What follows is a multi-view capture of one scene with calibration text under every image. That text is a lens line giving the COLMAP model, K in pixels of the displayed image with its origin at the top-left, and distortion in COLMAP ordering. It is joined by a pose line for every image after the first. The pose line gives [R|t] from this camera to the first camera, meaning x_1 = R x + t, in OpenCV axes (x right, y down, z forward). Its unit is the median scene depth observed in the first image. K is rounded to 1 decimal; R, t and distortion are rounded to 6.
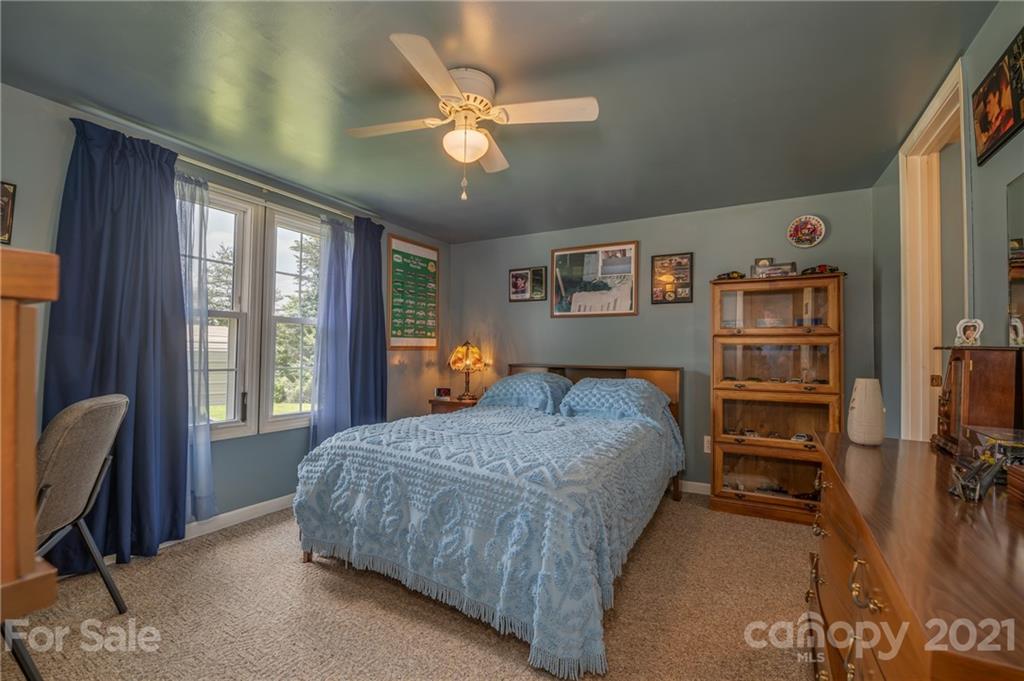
lens RADIAL K [[441.7, 0, 514.2], [0, 441.7, 343.3], [0, 0, 1]] dist [-0.001623, -0.009318]
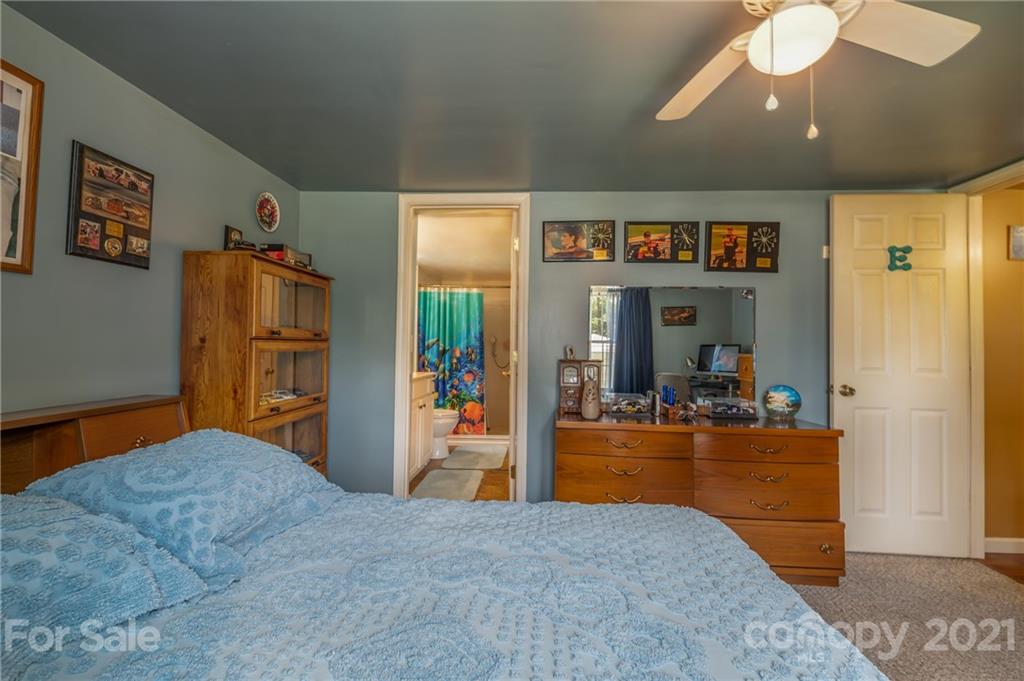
lens RADIAL K [[441.7, 0, 514.2], [0, 441.7, 343.3], [0, 0, 1]] dist [-0.001623, -0.009318]
pose [[-0.410575, -0.008547, 0.911787, -0.267160], [-0.040453, 0.999142, -0.008849, -0.017713], [-0.910929, -0.040518, -0.410569, 0.854788]]
